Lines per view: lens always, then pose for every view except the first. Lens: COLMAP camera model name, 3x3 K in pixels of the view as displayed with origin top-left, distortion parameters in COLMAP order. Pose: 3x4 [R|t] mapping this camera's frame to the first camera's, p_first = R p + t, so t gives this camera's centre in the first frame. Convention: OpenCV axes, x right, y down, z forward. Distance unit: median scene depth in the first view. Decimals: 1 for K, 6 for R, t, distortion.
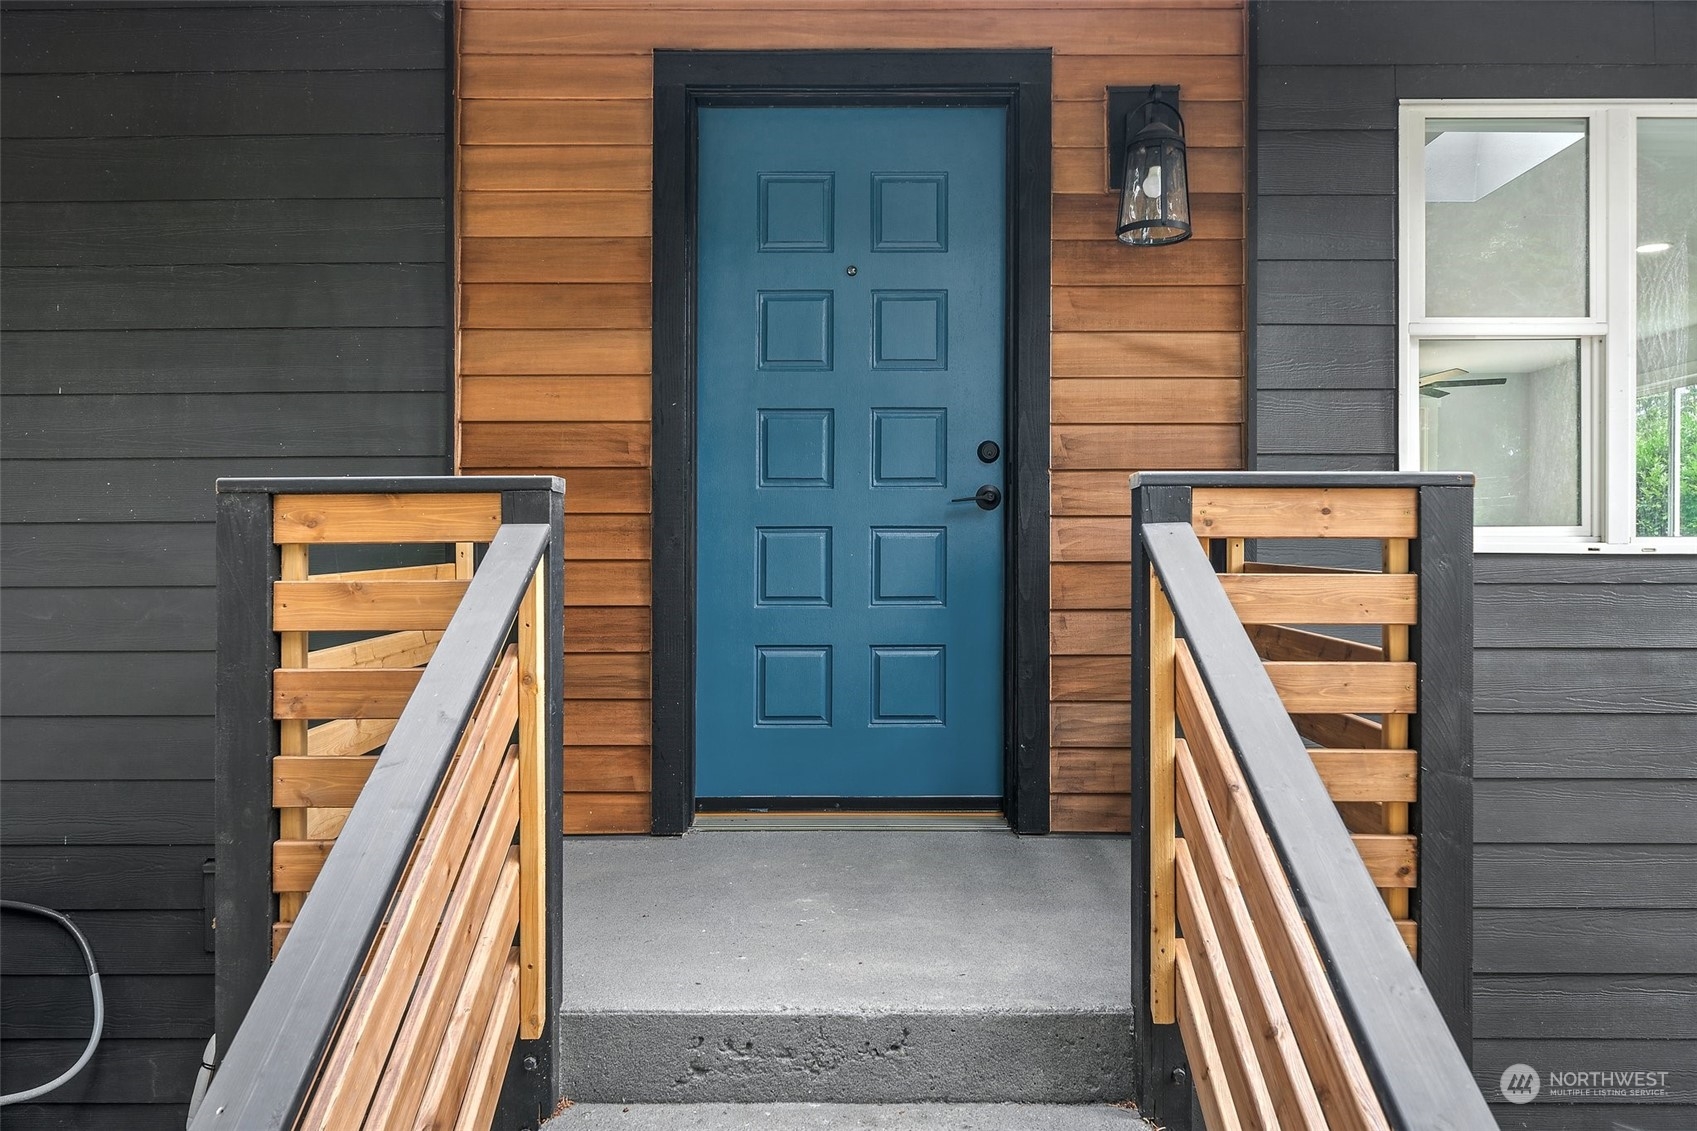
lens RADIAL K [[1212.9, 0, 848.5], [0, 1212.9, 565.5], [0, 0, 1]] dist [-0.001341, -0.000141]
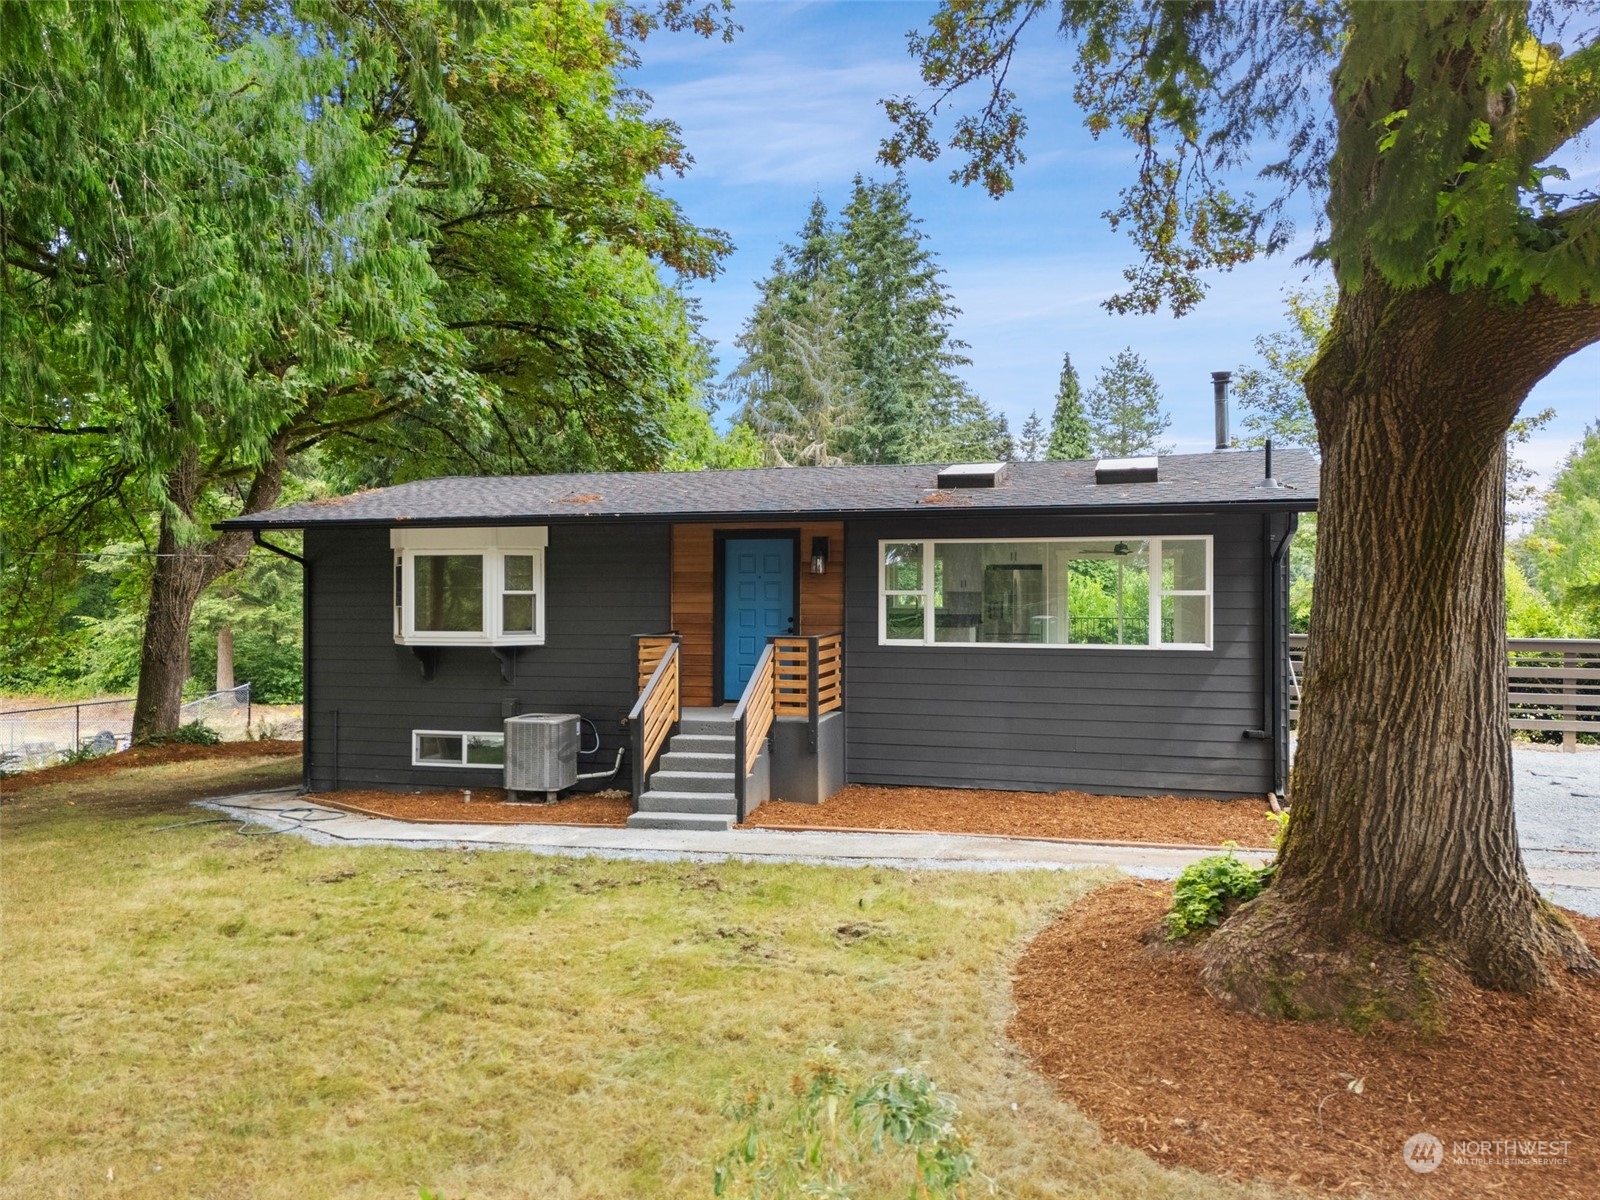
lens RADIAL K [[1214.5, 0, 800.0], [0, 1214.5, 600.0], [0, 0, 1]] dist [0.069674, -0.002324]
pose [[0.966406, 0.006440, -0.256939, 1.297250], [-0.006647, 0.999978, 0.000063, -0.170741], [0.256933, 0.001647, 0.966428, -3.240544]]
